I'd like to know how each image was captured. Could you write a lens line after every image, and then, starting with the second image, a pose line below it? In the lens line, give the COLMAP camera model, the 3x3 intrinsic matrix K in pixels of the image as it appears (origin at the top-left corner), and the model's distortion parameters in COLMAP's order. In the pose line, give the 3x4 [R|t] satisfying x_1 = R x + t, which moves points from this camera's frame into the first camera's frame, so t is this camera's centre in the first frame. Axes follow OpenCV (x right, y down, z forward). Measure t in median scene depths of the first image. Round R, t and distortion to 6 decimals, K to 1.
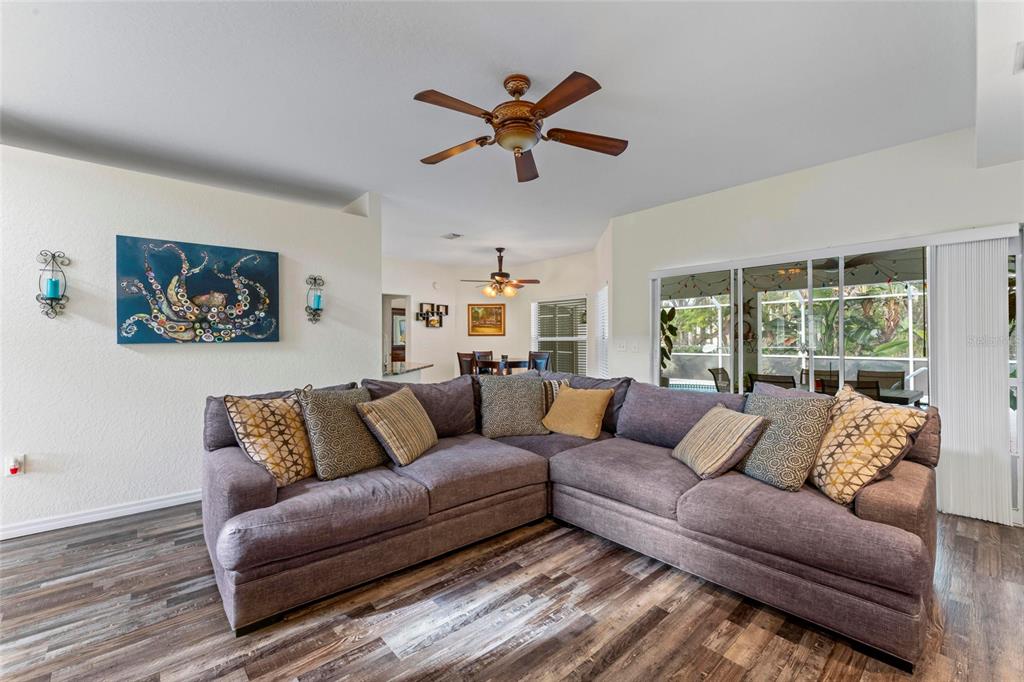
lens RADIAL K [[421.7, 0, 515.8], [0, 421.7, 337.3], [0, 0, 1]] dist [-0.003707, -0.000597]
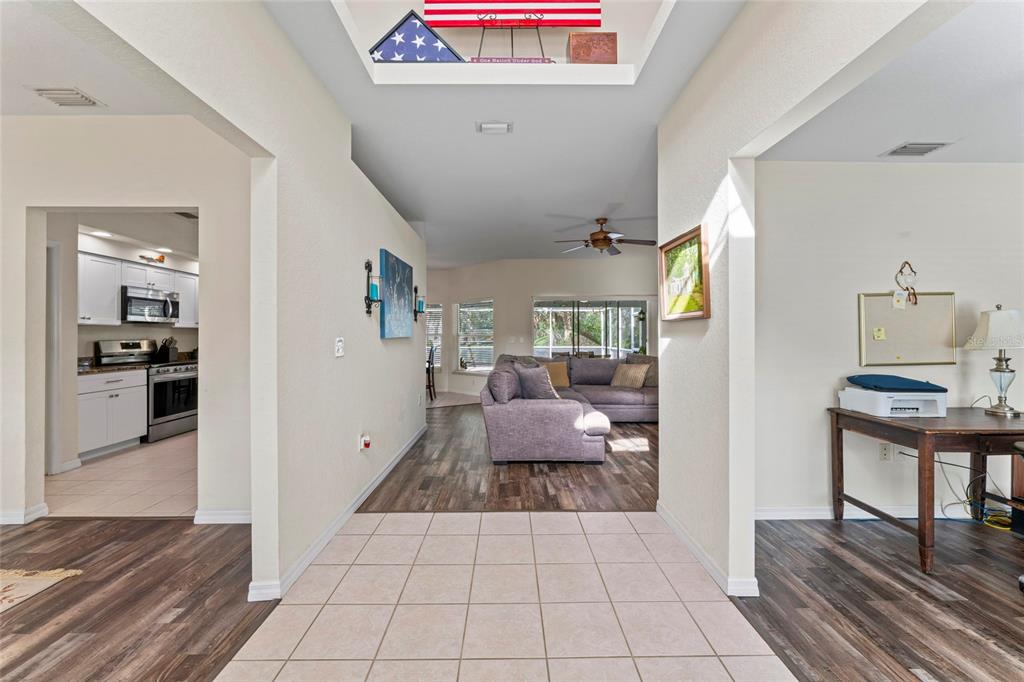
lens RADIAL K [[410.4, 0, 513.8], [0, 410.4, 333.0], [0, 0, 1]] dist [-0.001429, -0.000260]
pose [[0.661634, 0.006617, 0.749798, -0.685022], [-0.005300, 0.999977, -0.004148, 0.000944], [-0.749808, -0.001230, 0.661654, -0.031669]]
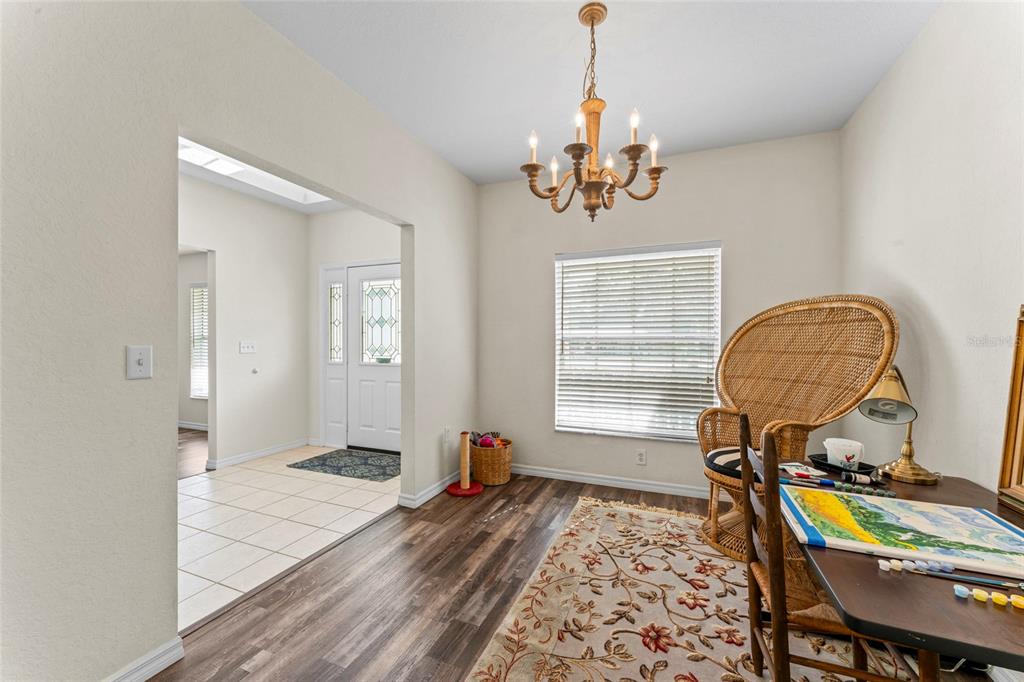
lens RADIAL K [[410.4, 0, 503.0], [0, 410.4, 338.0], [0, 0, 1]] dist [-0.001429, -0.000260]
pose [[-0.910831, -0.000673, -0.412778, -0.663017], [0.005283, 0.999898, -0.013288, 0.007540], [0.412745, -0.014284, -0.910735, 0.566893]]
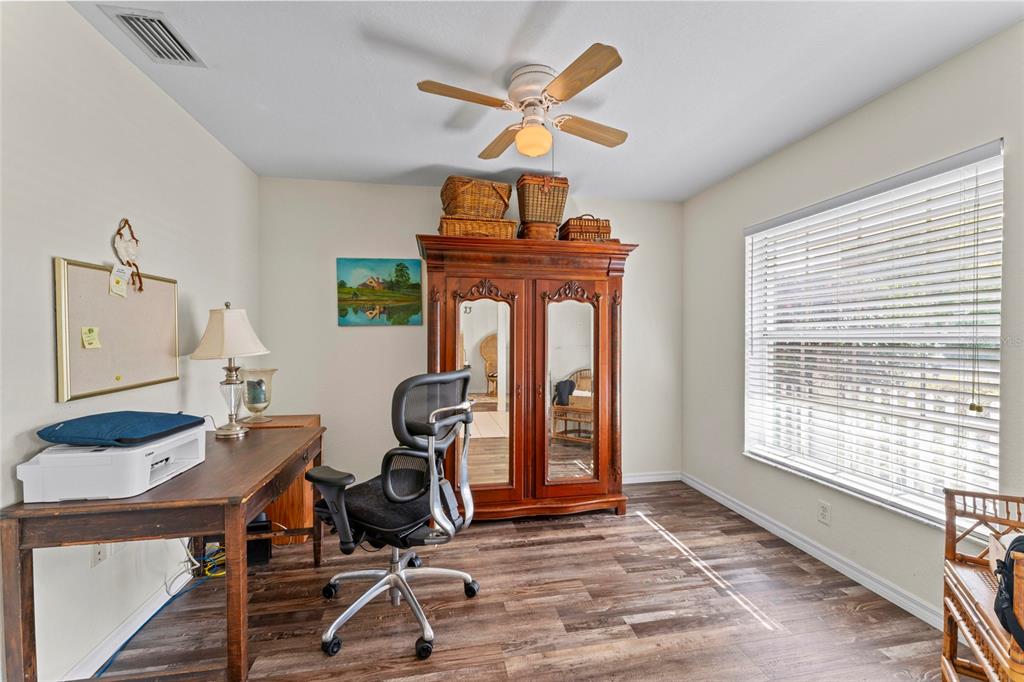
lens RADIAL K [[410.4, 0, 507.0], [0, 410.4, 340.9], [0, 0, 1]] dist [-0.001429, -0.000260]
pose [[-0.850833, -0.001531, 0.525434, -0.451636], [-0.000152, 0.999996, 0.002667, -0.000822], [-0.525436, 0.002190, -0.850830, 0.034576]]
